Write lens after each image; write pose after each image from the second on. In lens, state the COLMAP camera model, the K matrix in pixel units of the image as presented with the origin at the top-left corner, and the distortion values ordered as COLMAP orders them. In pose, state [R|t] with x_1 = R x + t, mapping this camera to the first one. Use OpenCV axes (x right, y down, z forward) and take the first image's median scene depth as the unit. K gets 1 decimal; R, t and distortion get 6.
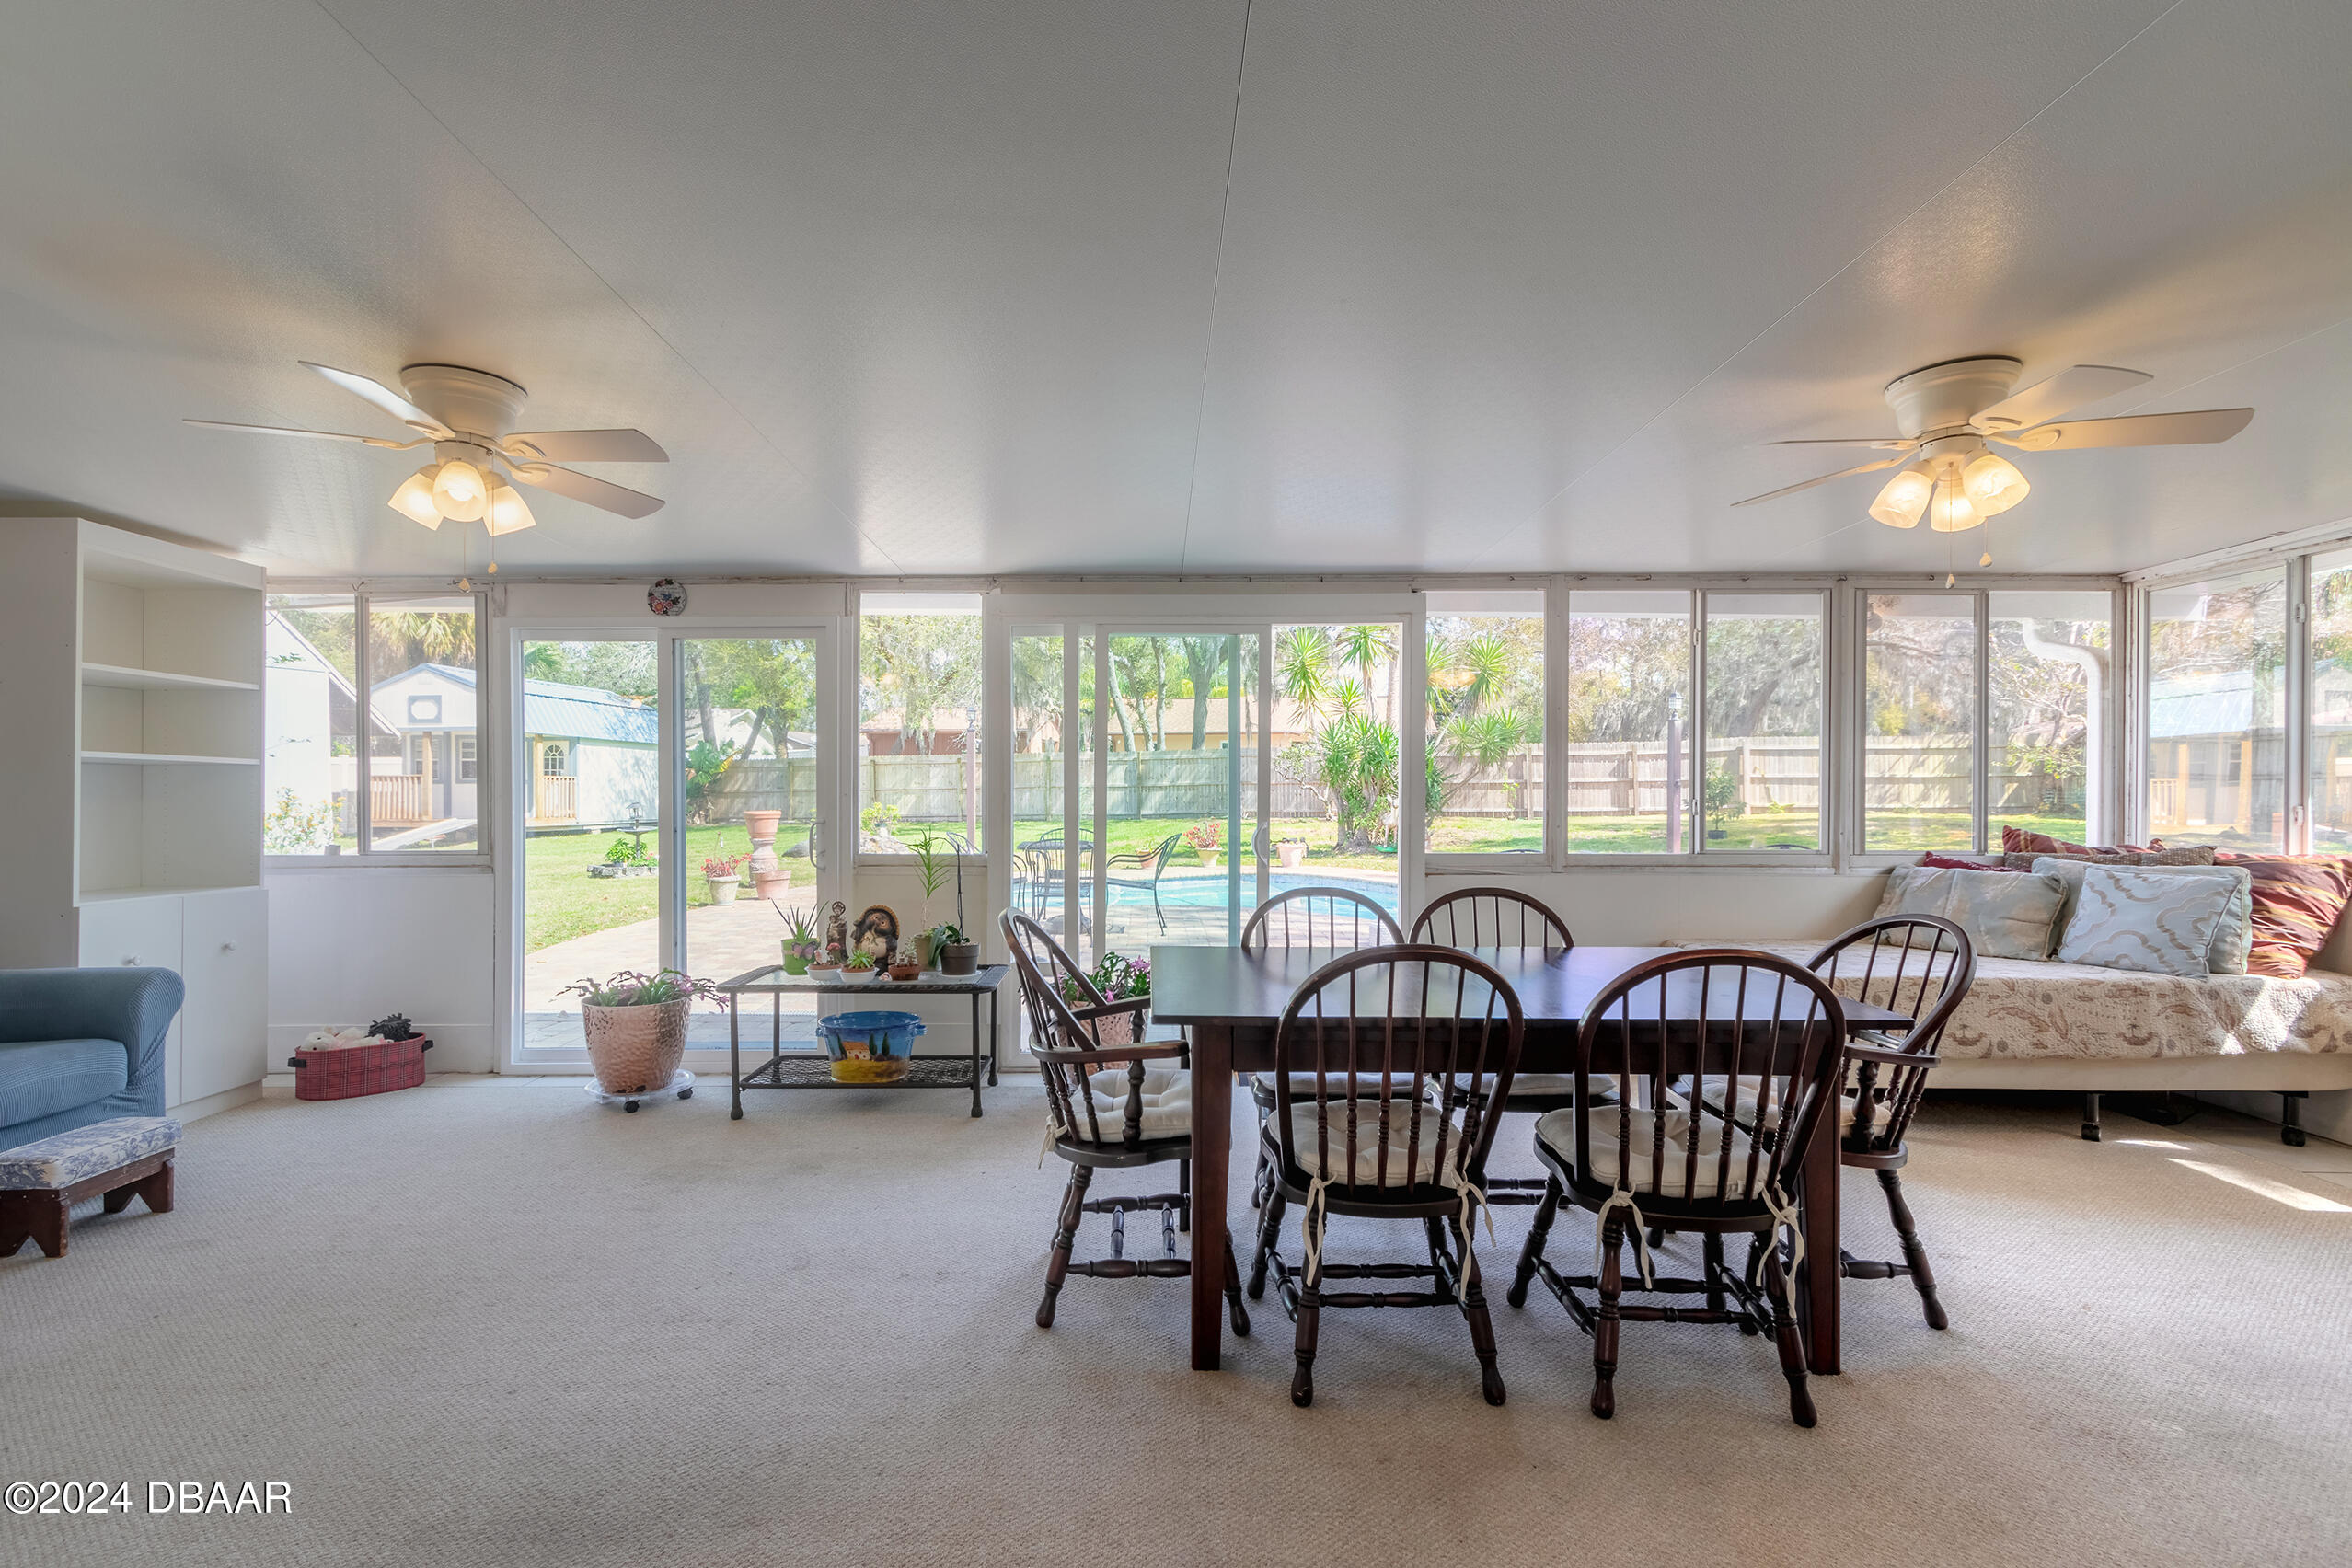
lens RADIAL K [[1072.7, 0, 1153.3], [0, 1072.7, 795.5], [0, 0, 1]] dist [0.006917, -0.001515]
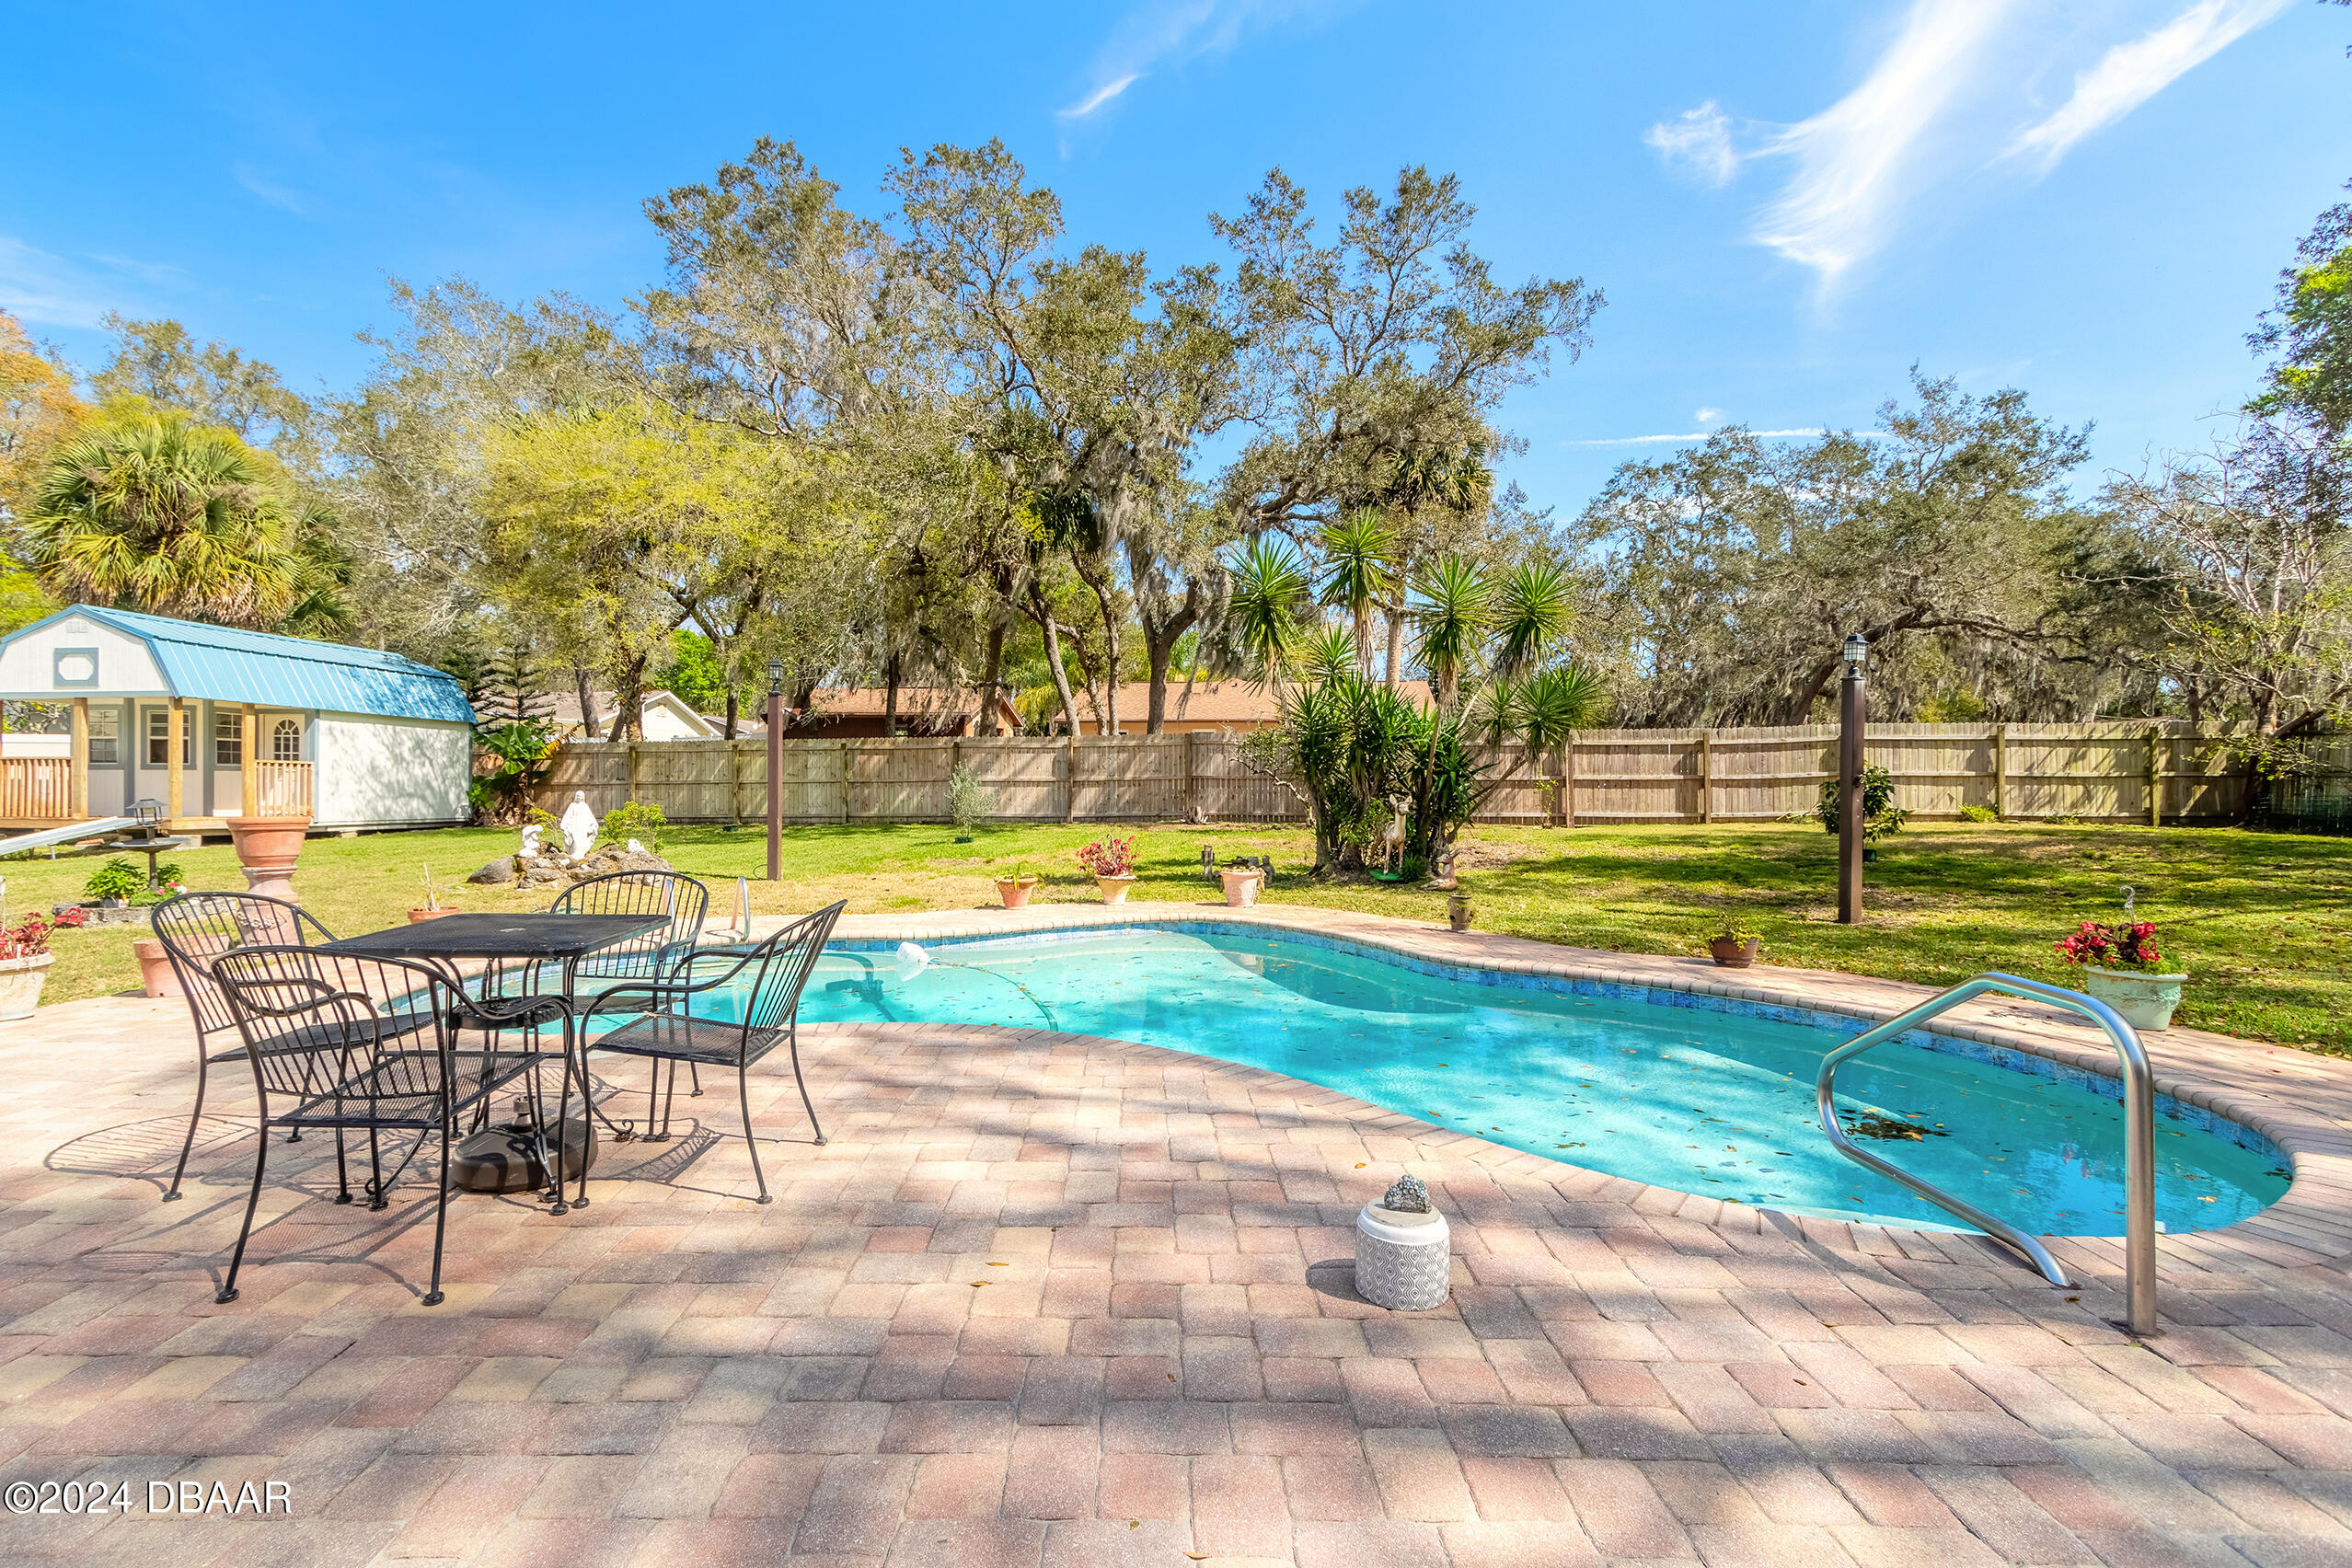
lens RADIAL K [[1072.7, 0, 1155.5], [0, 1072.7, 781.5], [0, 0, 1]] dist [0.006917, -0.001515]
pose [[0.999917, 0.007606, 0.010364, 0.046976], [-0.007502, 0.999922, -0.009958, -0.000810], [-0.010439, 0.009880, 0.999897, 0.240427]]
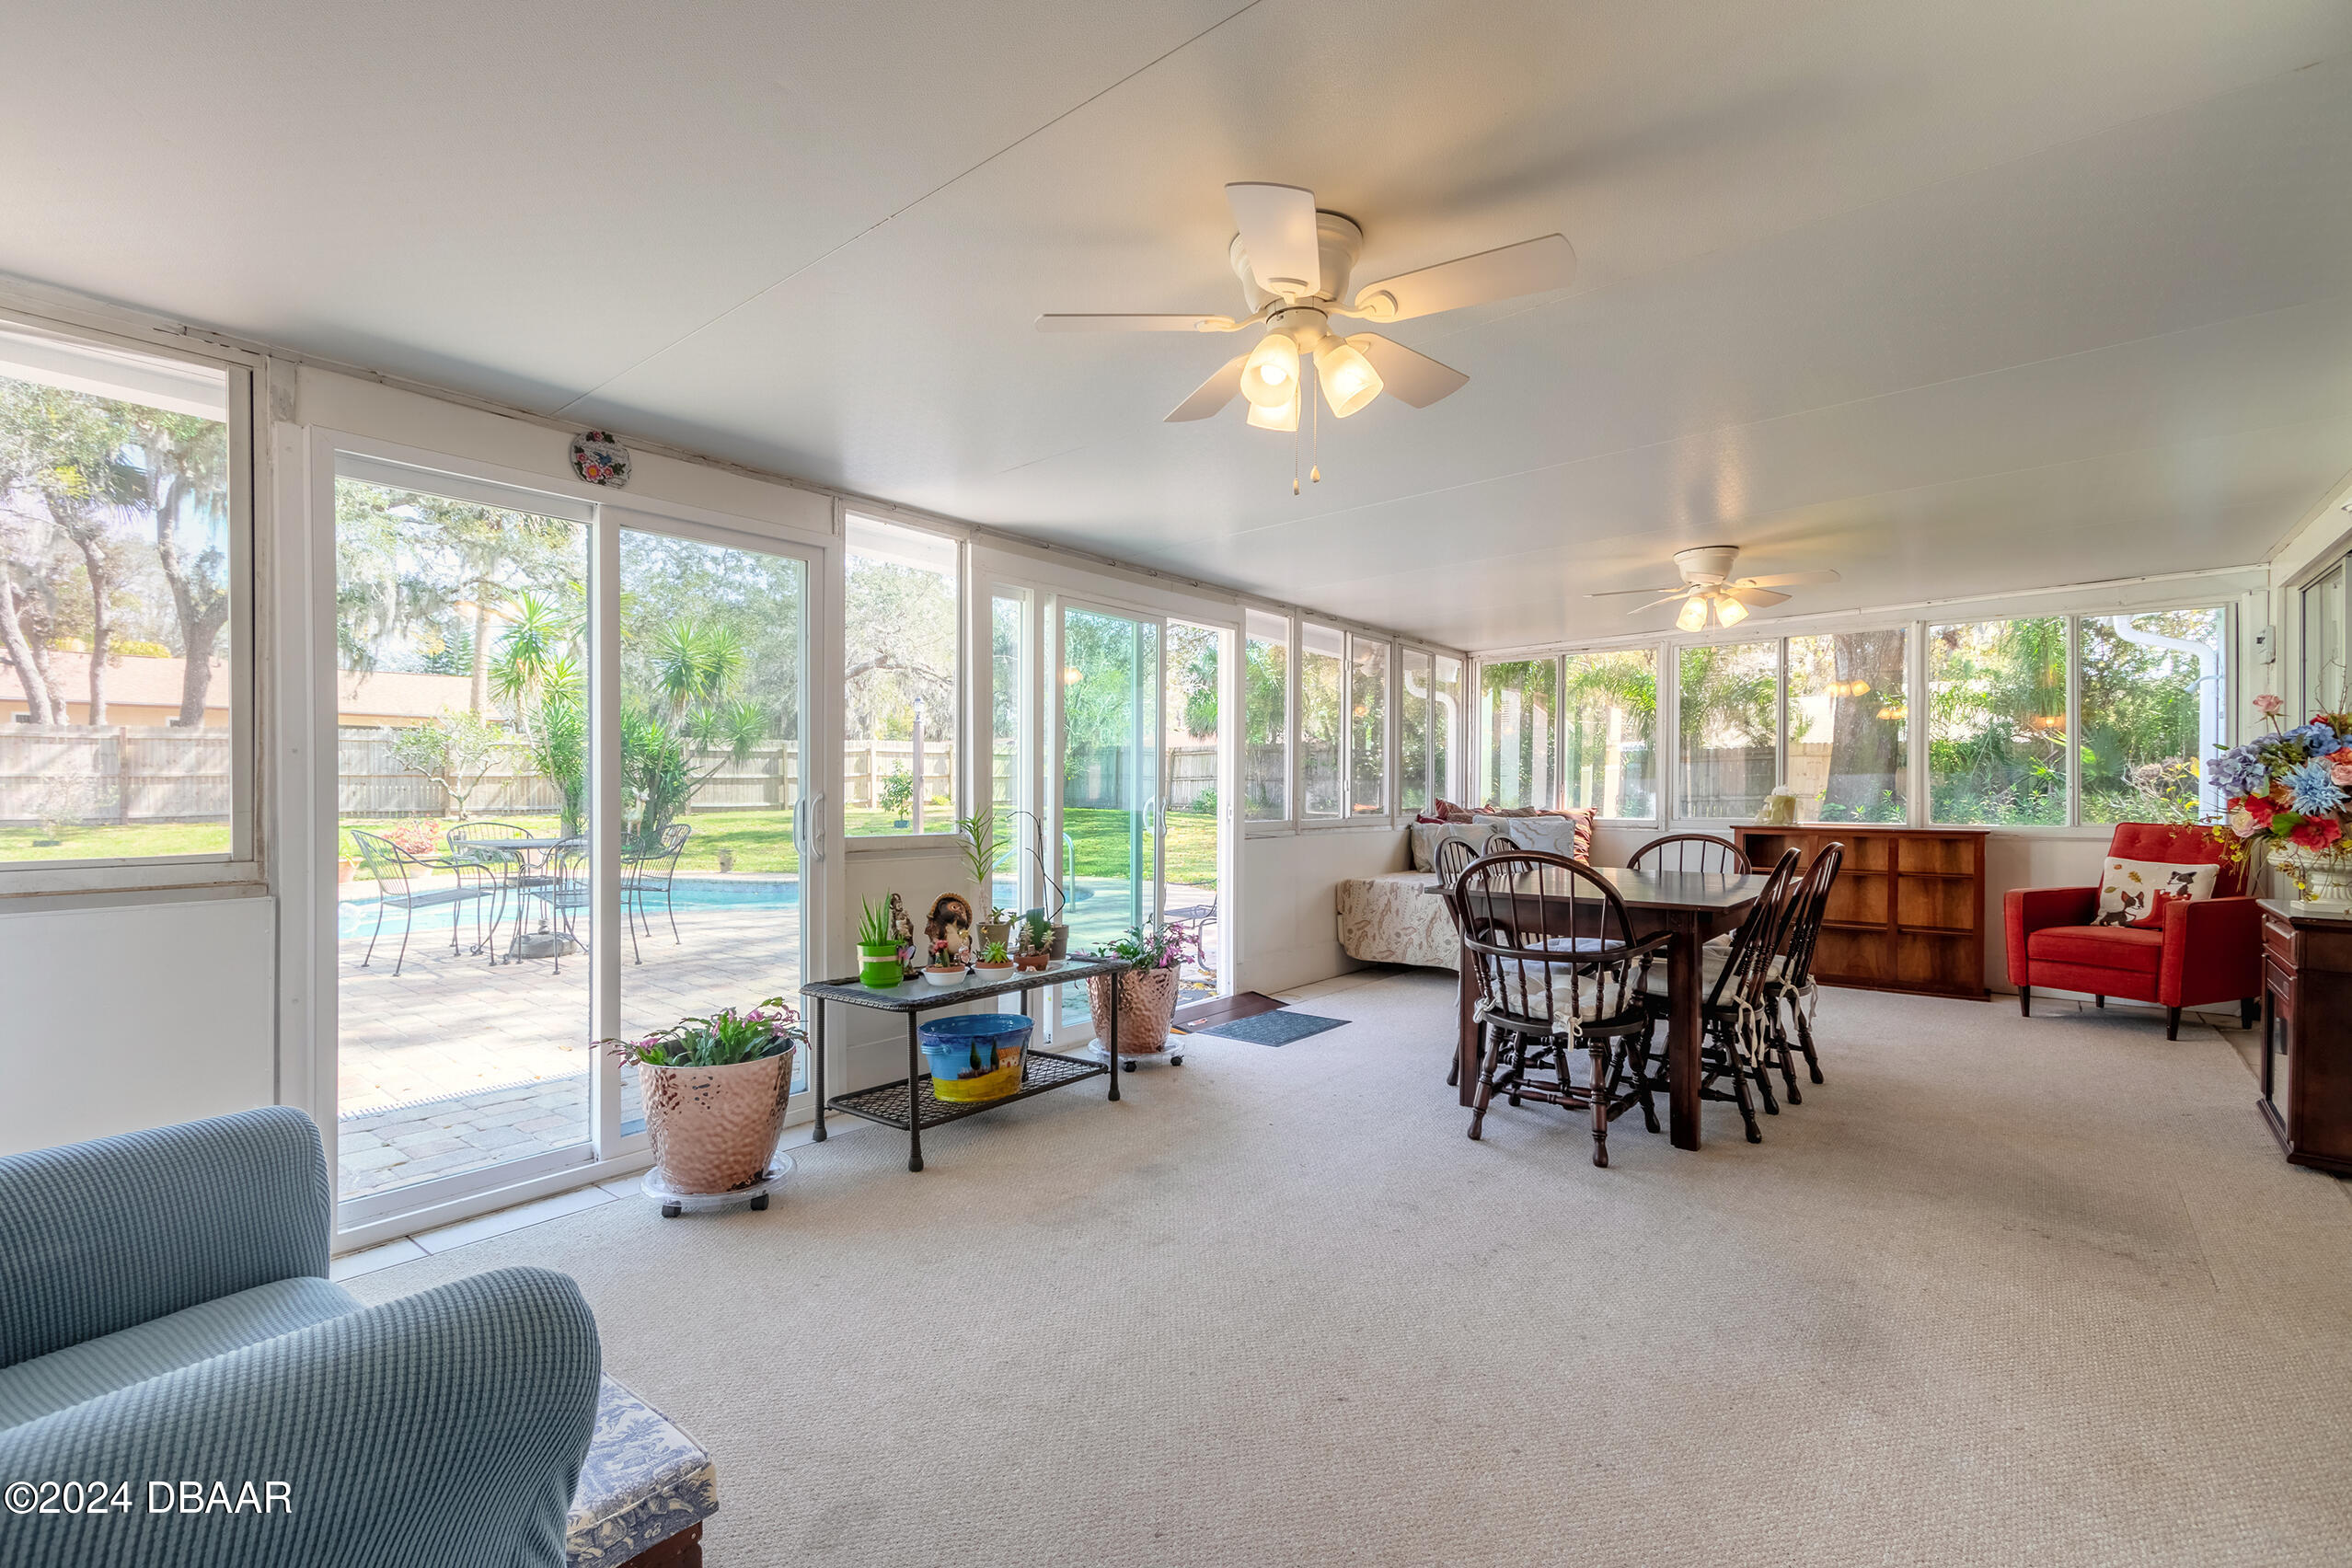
lens RADIAL K [[1072.7, 0, 1145.7], [0, 1072.7, 793.1], [0, 0, 1]] dist [0.006917, -0.001515]
pose [[0.624691, 0.000628, 0.780872, -0.157174], [0.001599, 0.999997, -0.002083, 0.004867], [-0.780871, 0.002550, 0.624688, 0.066762]]
